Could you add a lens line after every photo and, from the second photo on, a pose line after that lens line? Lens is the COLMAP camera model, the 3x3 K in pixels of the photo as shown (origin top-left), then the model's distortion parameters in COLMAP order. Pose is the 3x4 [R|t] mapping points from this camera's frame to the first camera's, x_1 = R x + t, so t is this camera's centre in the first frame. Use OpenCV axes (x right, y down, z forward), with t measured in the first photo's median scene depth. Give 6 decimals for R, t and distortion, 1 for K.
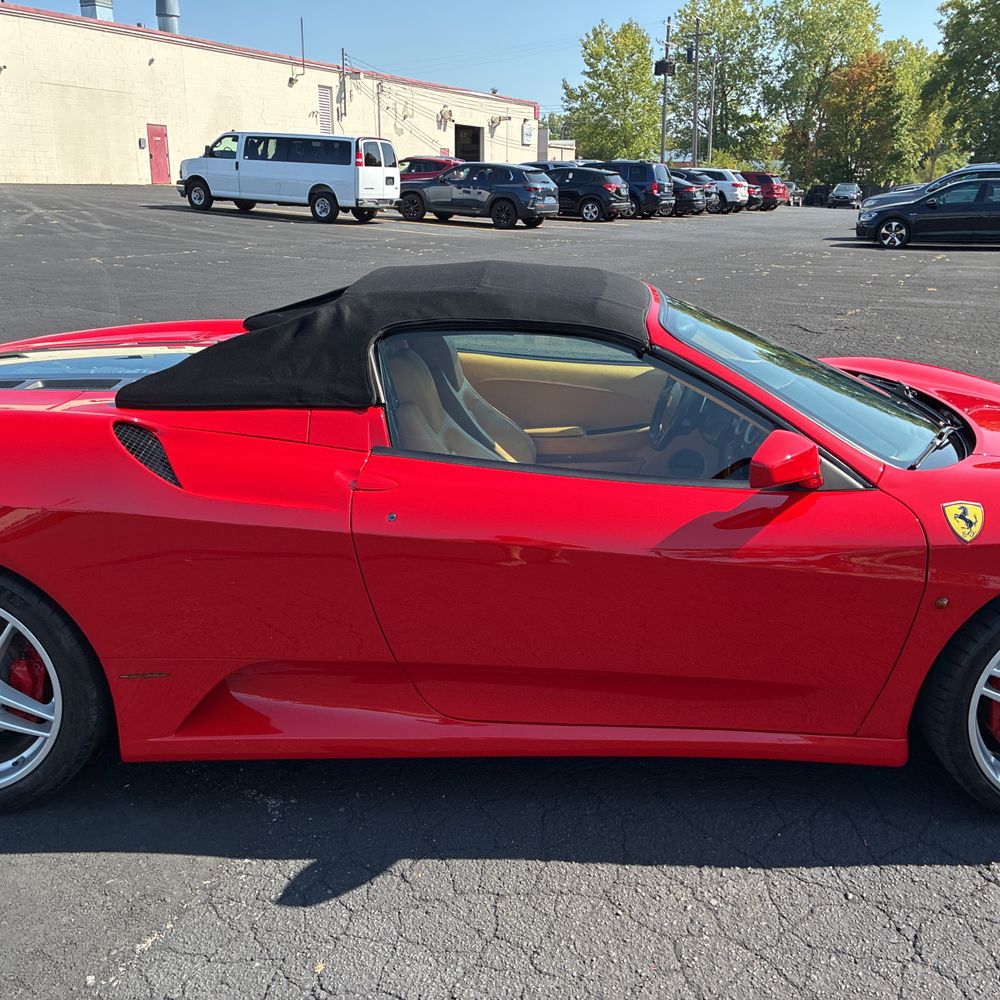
lens RADIAL K [[1009.8, 0, 515.7], [0, 1009.8, 491.3], [0, 0, 1]] dist [0.011578, 0.000000]
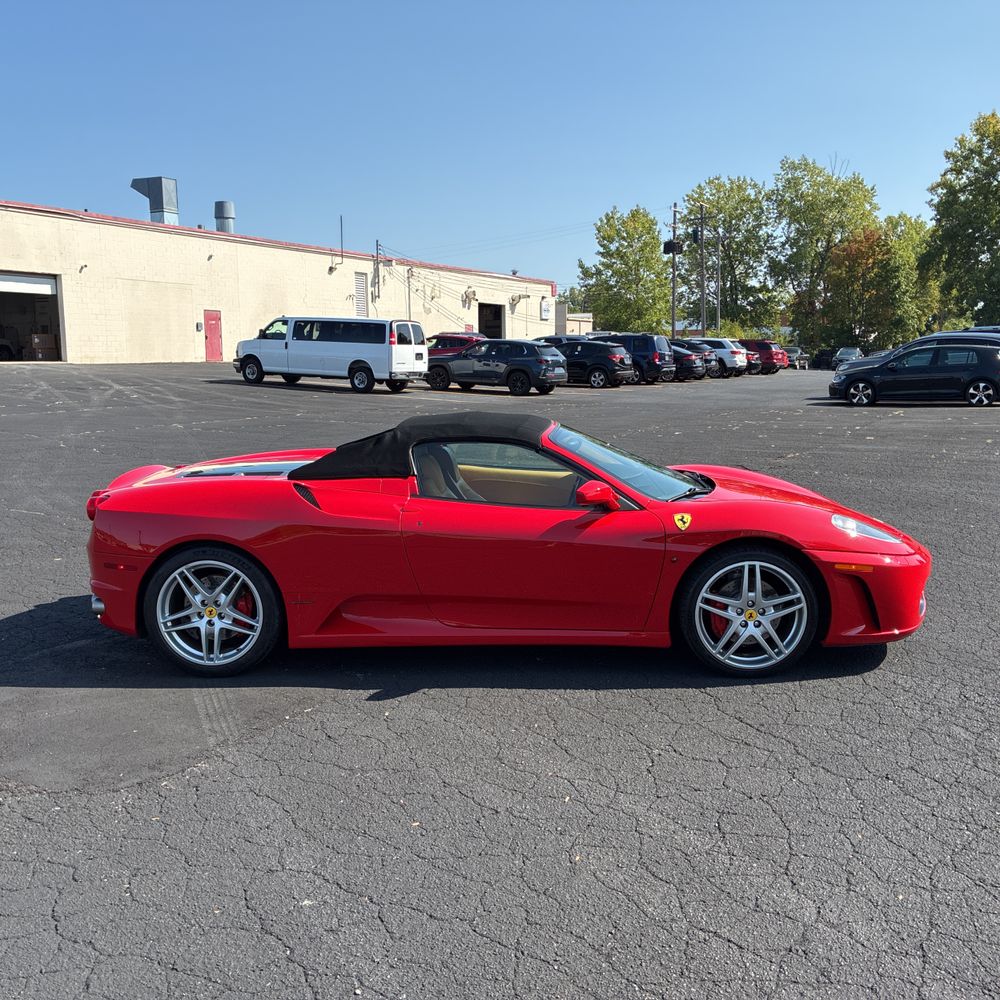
lens RADIAL K [[1009.8, 0, 502.2], [0, 1009.8, 504.1], [0, 0, 1]] dist [0.011578, 0.000000]
pose [[0.999165, -0.012769, -0.038810, 0.011702], [0.006954, 0.989196, -0.146434, 0.025359], [0.040261, 0.146042, 0.988459, -0.096008]]
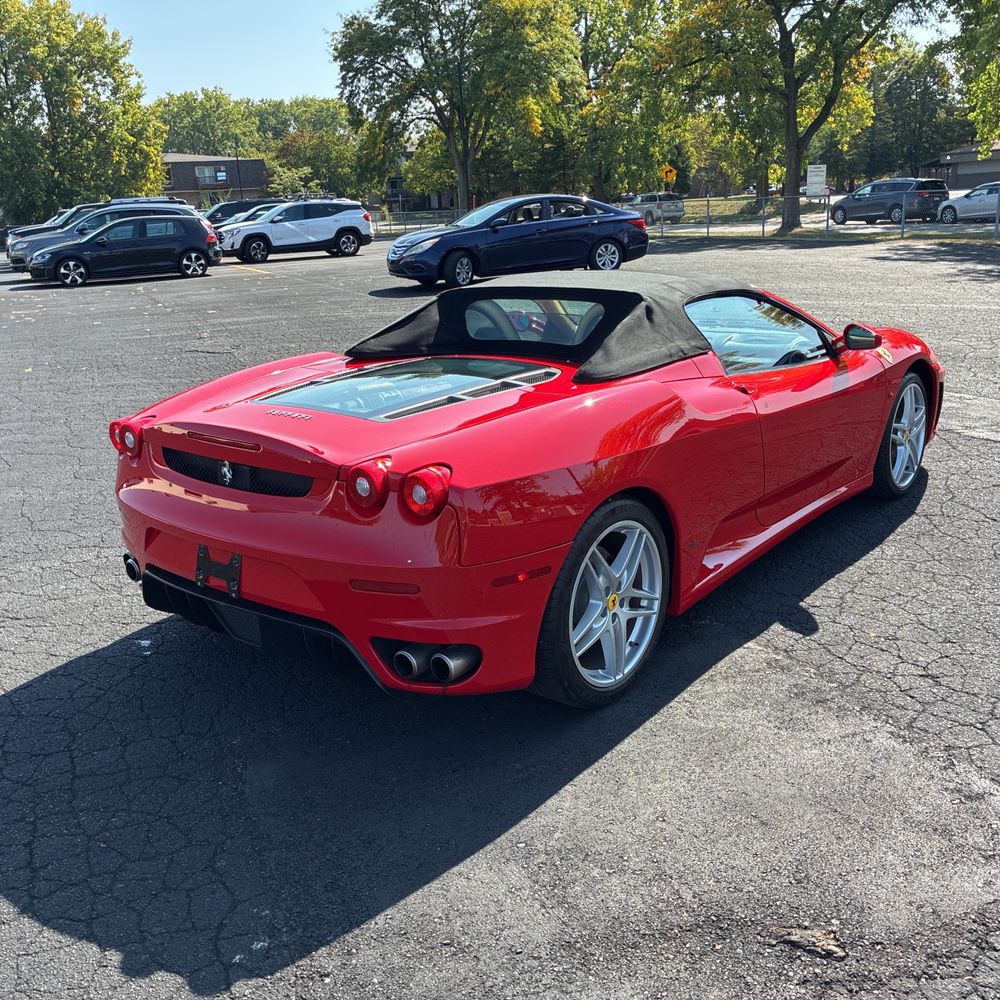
lens RADIAL K [[1009.8, 0, 502.0], [0, 1009.8, 489.6], [0, 0, 1]] dist [0.011578, 0.000000]
pose [[0.626508, -0.248084, 0.738879, -0.141355], [0.276258, 0.957127, 0.087118, -0.009042], [-0.728814, 0.149541, 0.668182, 0.017256]]
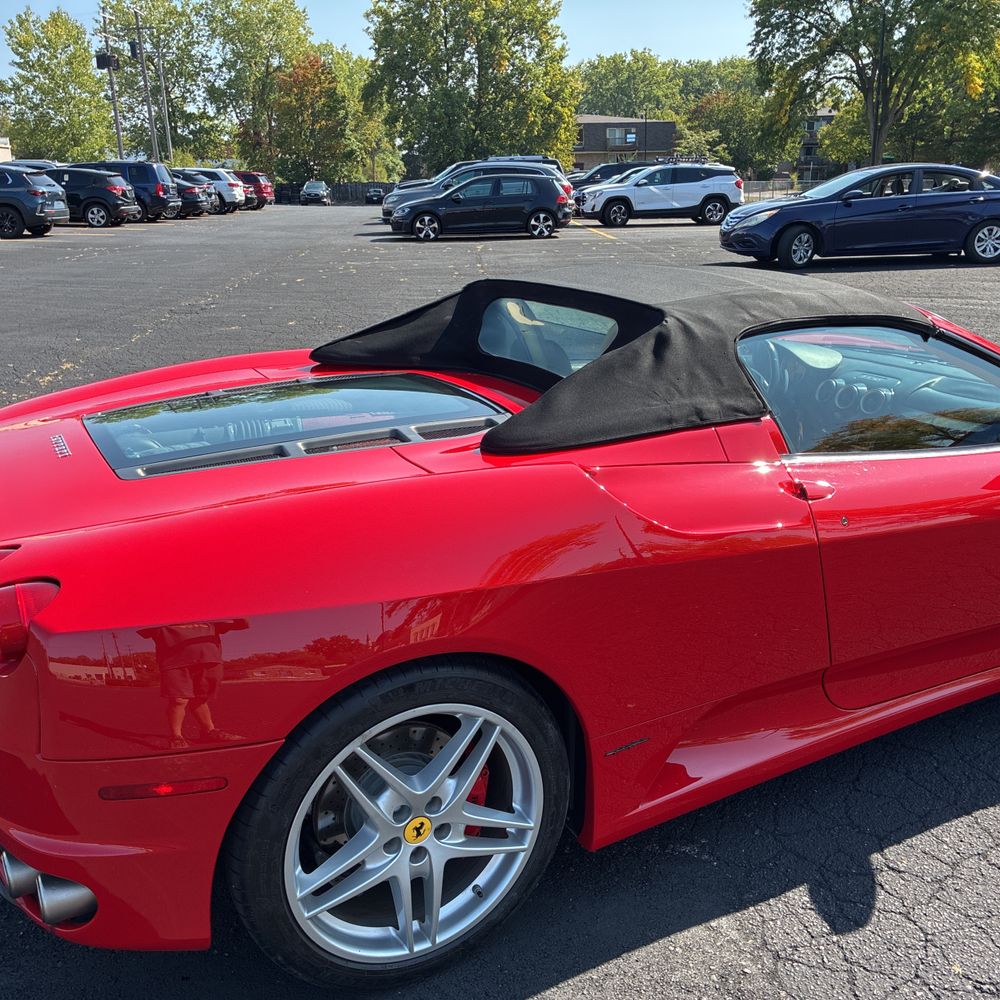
lens RADIAL K [[1009.8, 0, 492.7], [0, 1009.8, 498.9], [0, 0, 1]] dist [0.011578, 0.000000]
pose [[0.879718, -0.160005, 0.447766, -0.072706], [0.156574, 0.986643, 0.044950, -0.007796], [-0.448977, 0.030565, 0.893020, 0.022253]]
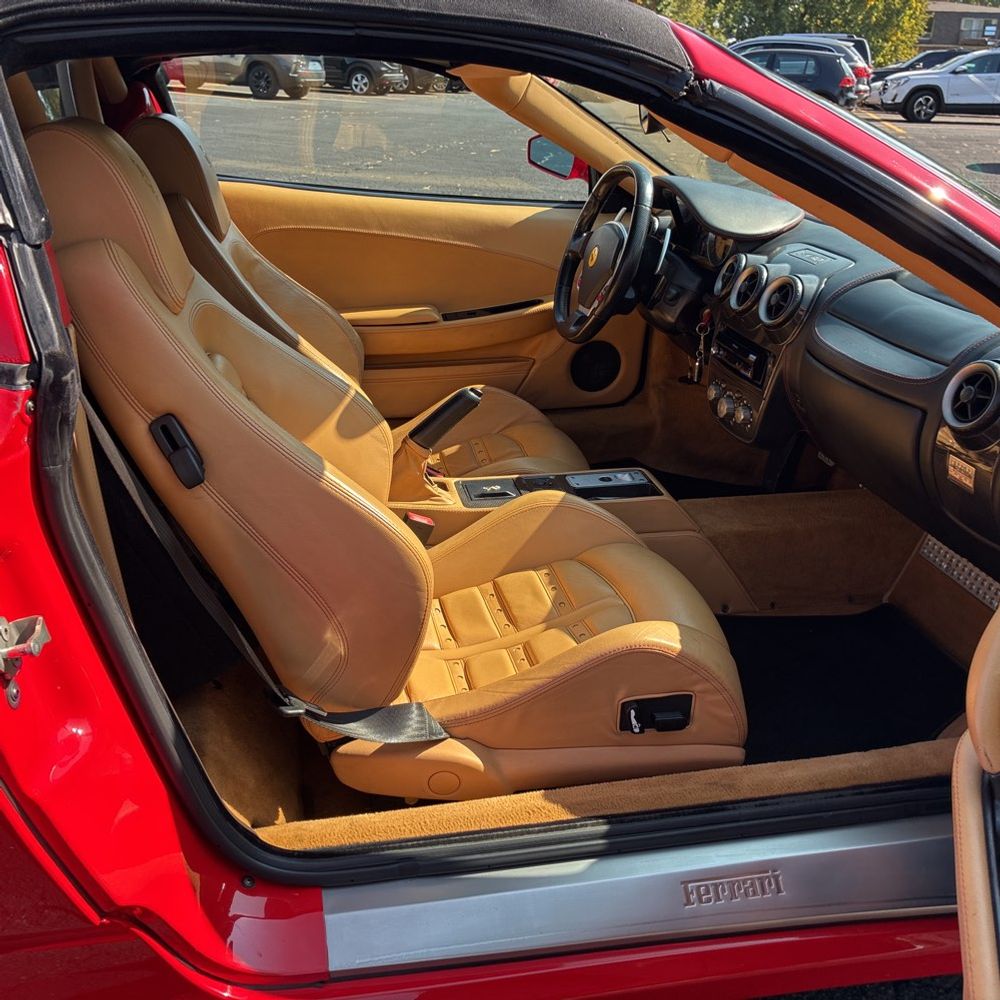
lens RADIAL K [[1009.8, 0, 508.2], [0, 1009.8, 514.7], [0, 0, 1]] dist [0.011578, 0.000000]
pose [[0.977703, -0.066369, 0.199228, -0.003039], [0.041627, 0.991169, 0.125903, -0.002039], [-0.205825, -0.114803, 0.971831, 0.053627]]
